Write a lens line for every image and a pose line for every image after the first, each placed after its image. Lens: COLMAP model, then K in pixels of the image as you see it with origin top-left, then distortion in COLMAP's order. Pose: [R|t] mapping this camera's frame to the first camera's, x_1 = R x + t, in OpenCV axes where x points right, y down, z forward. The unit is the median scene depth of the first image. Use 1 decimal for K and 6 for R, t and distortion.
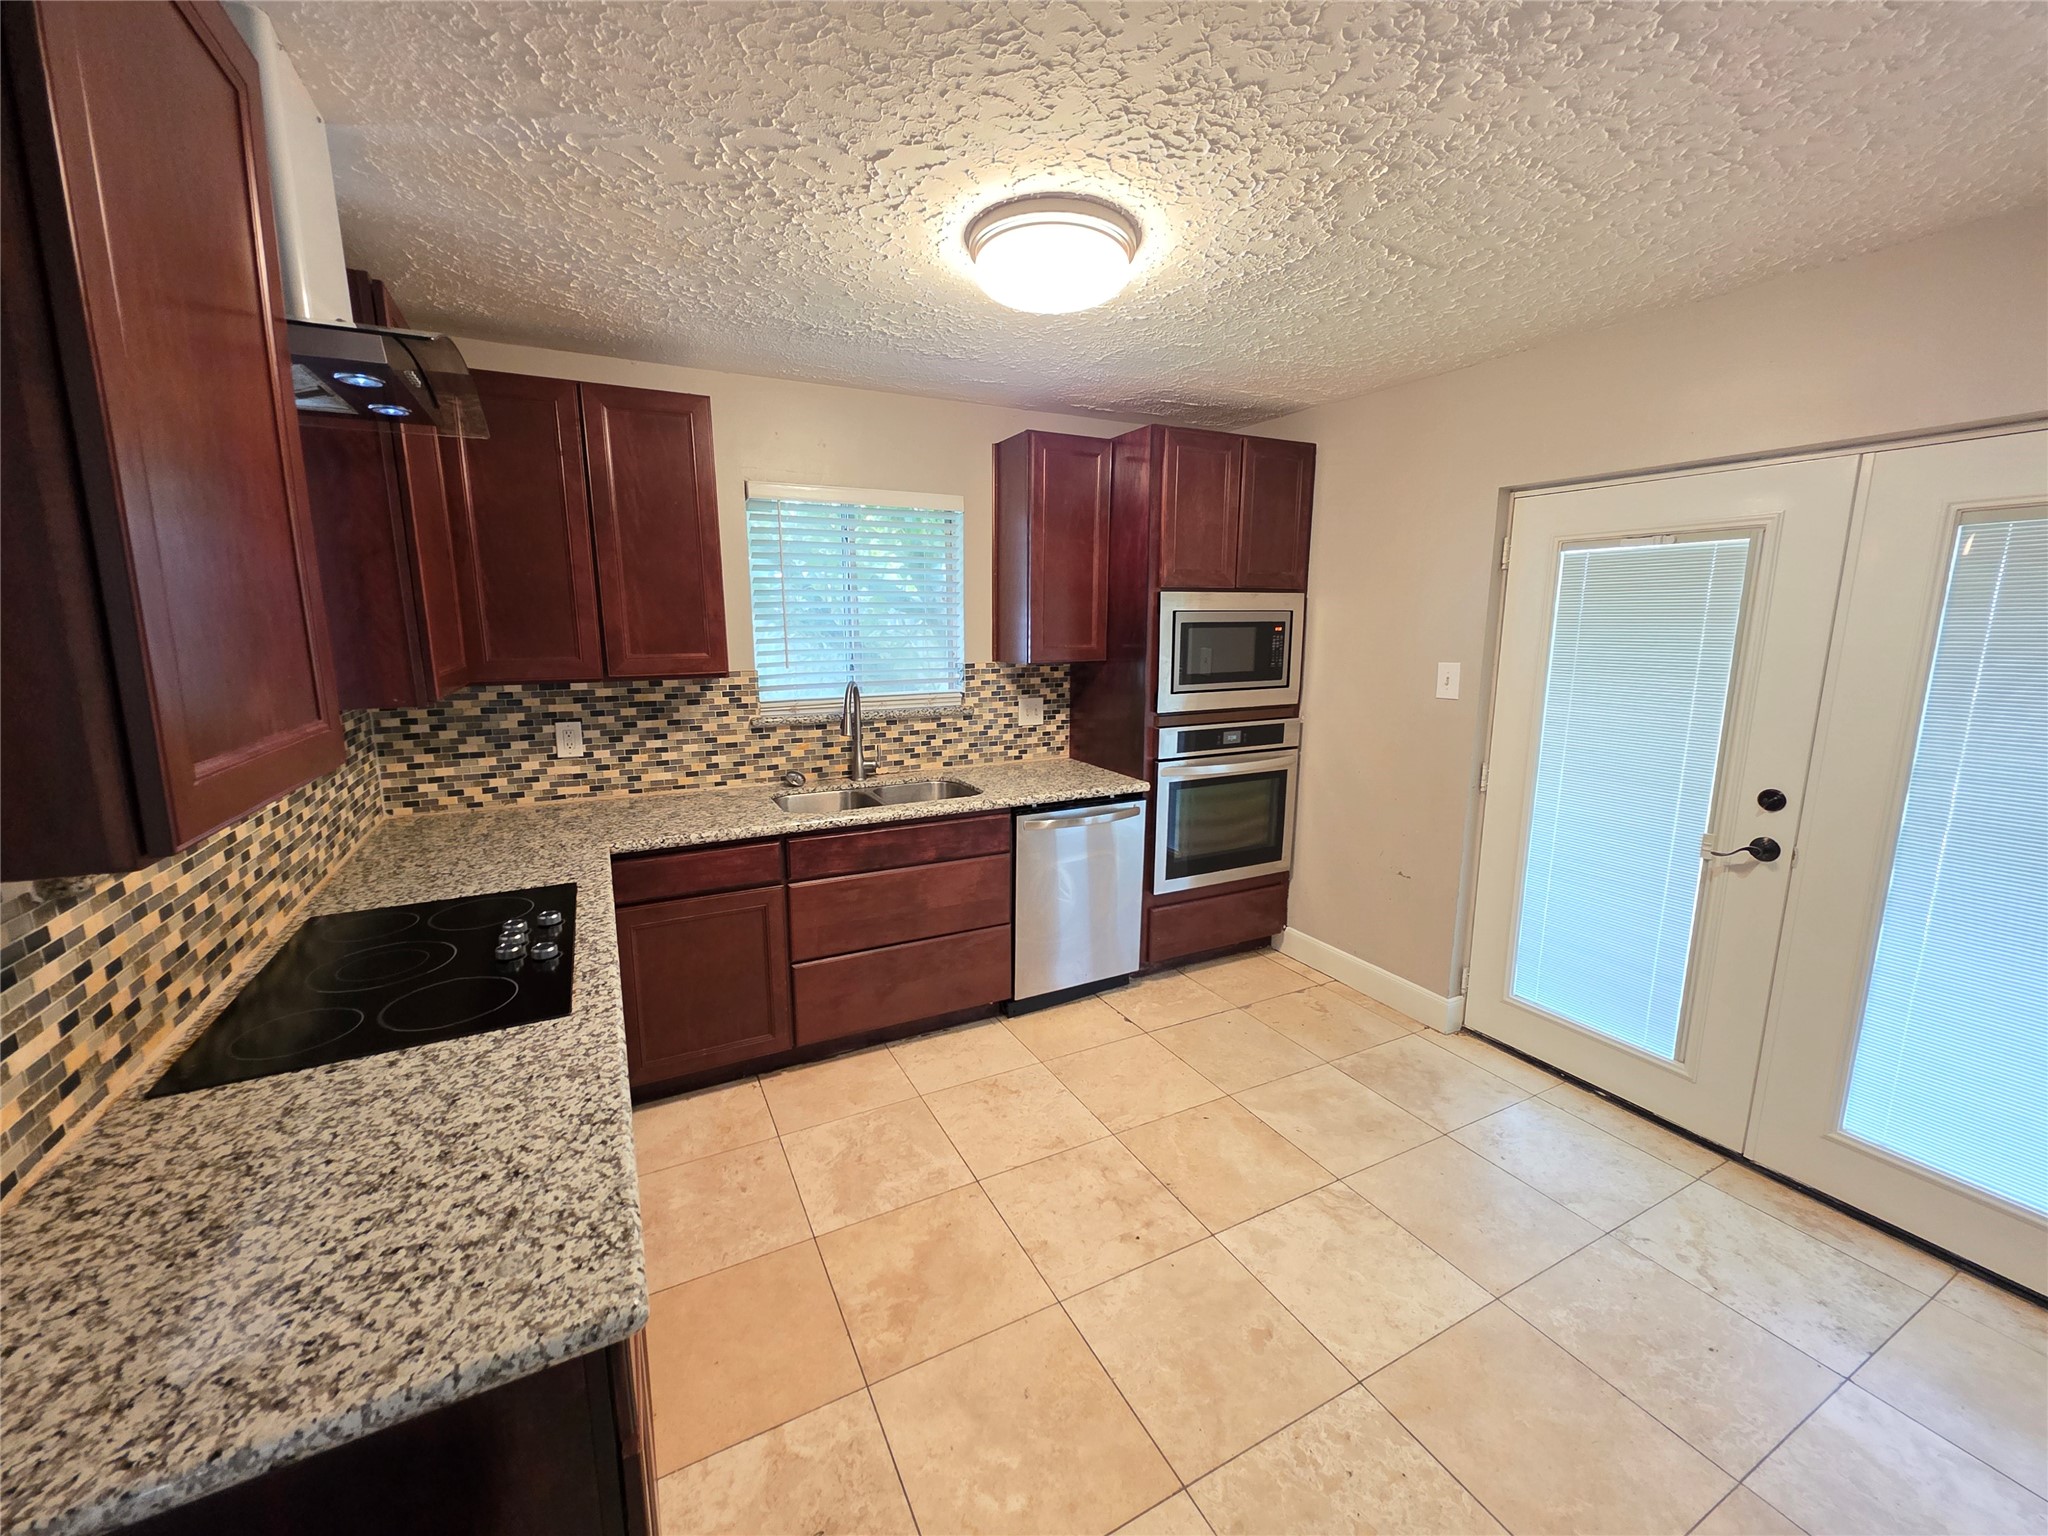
lens RADIAL K [[817.1, 0, 1016.4], [0, 817.1, 763.0], [0, 0, 1]] dist [0.006345, 0.000087]
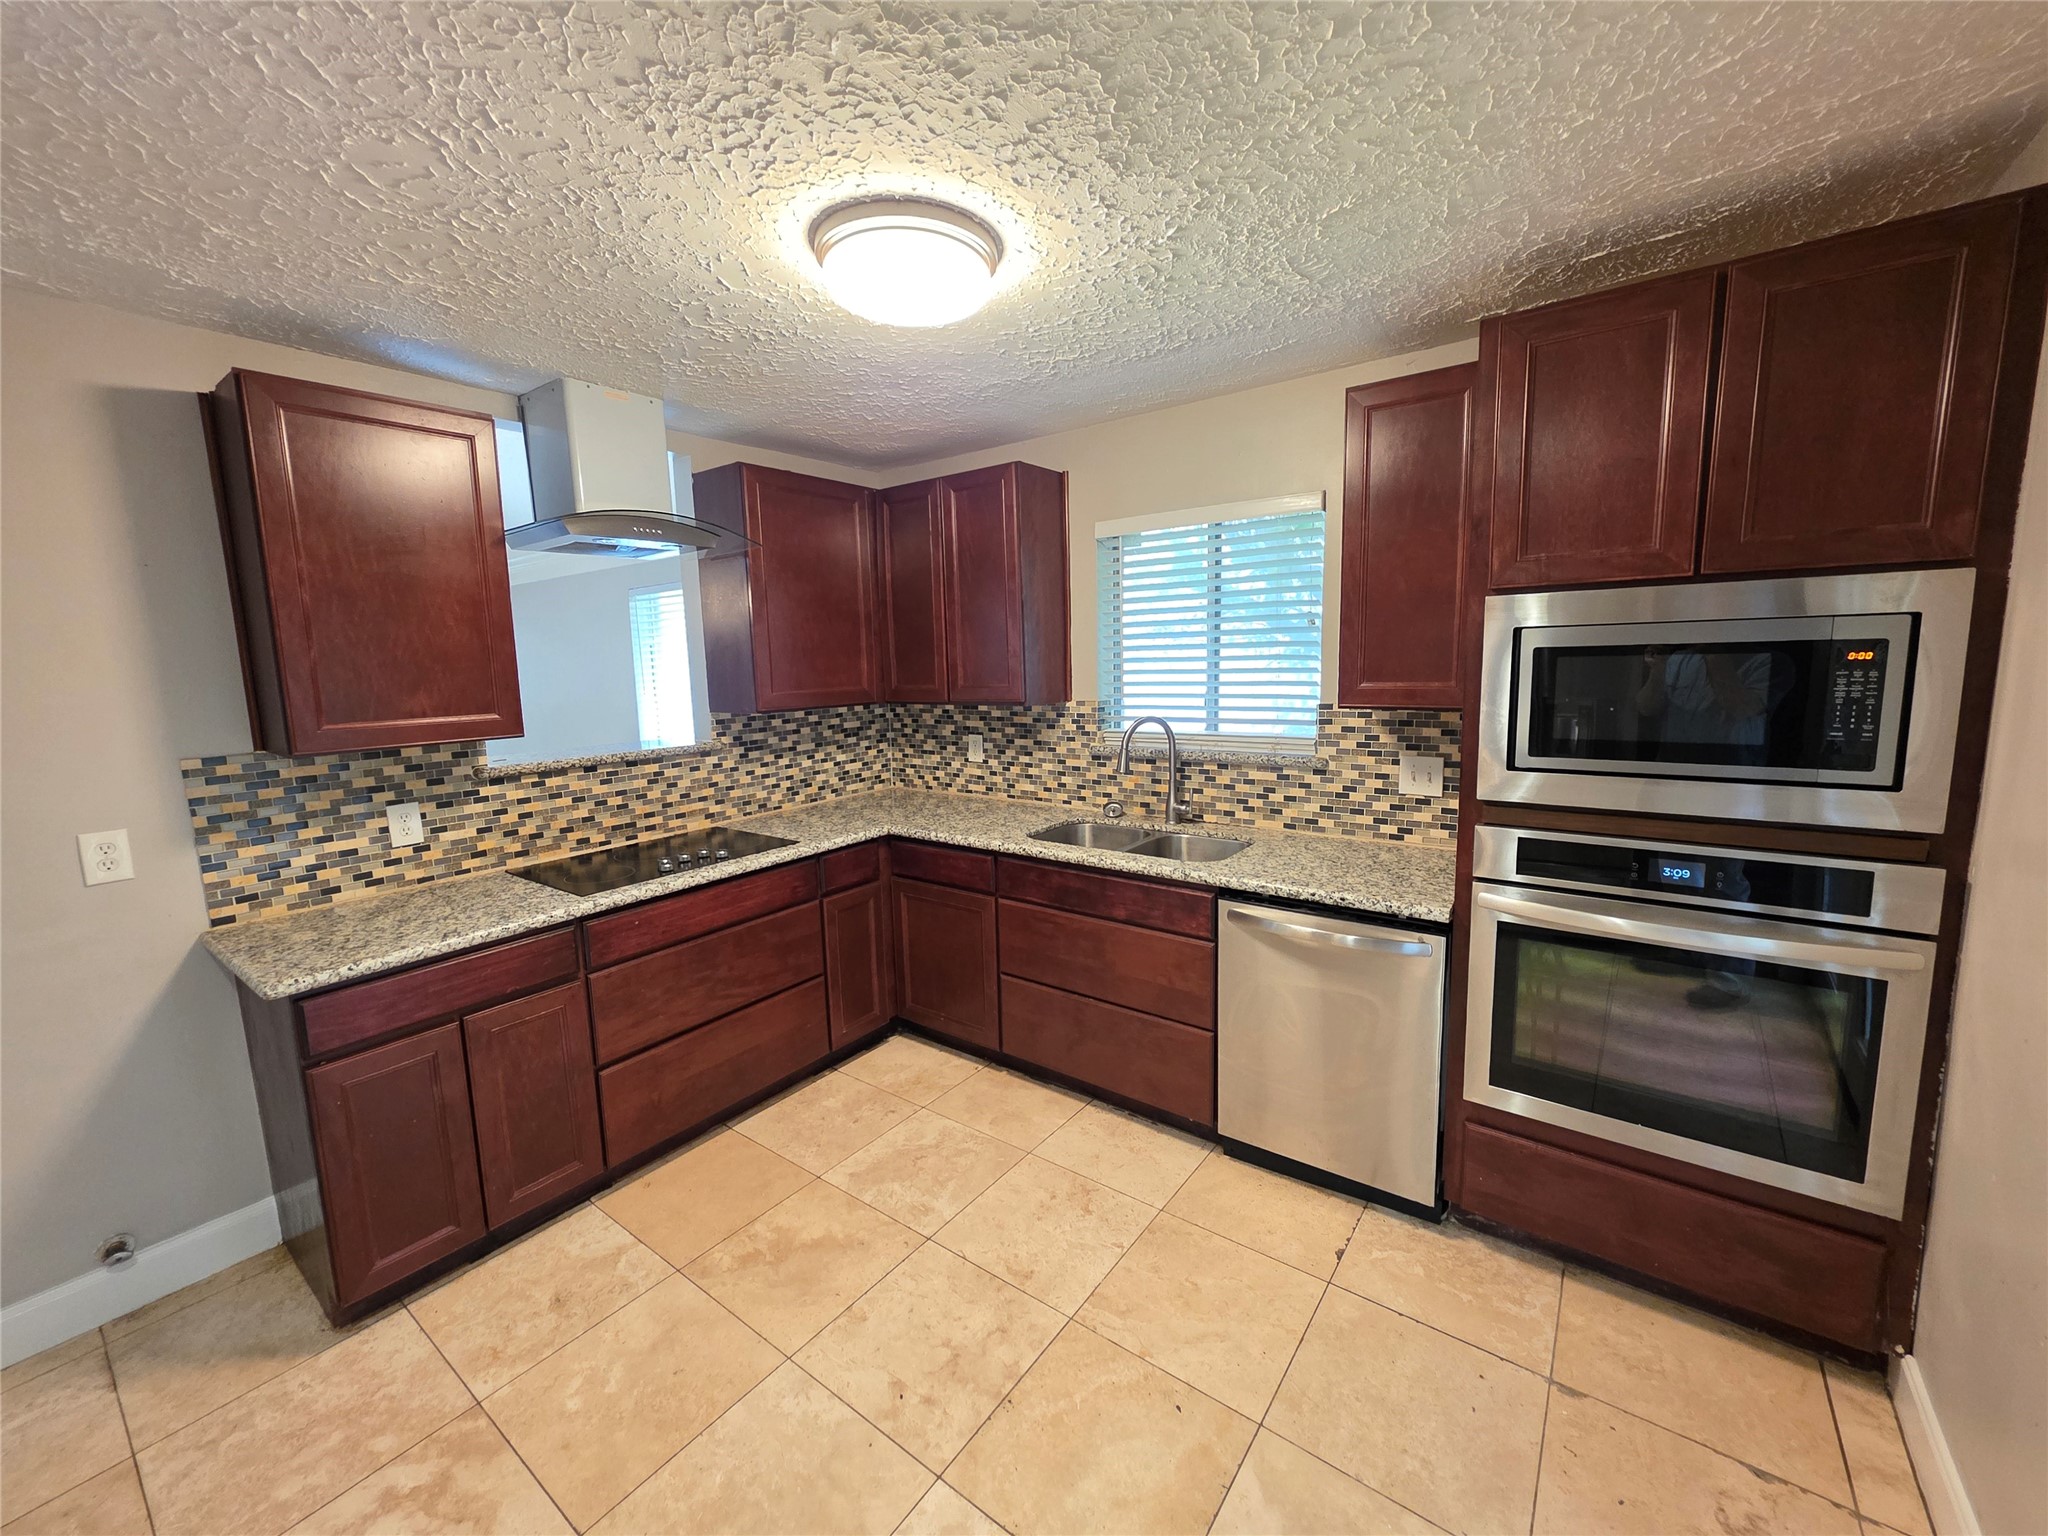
lens RADIAL K [[817.1, 0, 1016.5], [0, 817.1, 760.7], [0, 0, 1]] dist [0.006345, 0.000087]
pose [[0.432594, 0.105982, -0.895338, 0.593251], [-0.132903, 0.989714, 0.052940, -0.080148], [0.891739, 0.096092, 0.442230, 0.457008]]
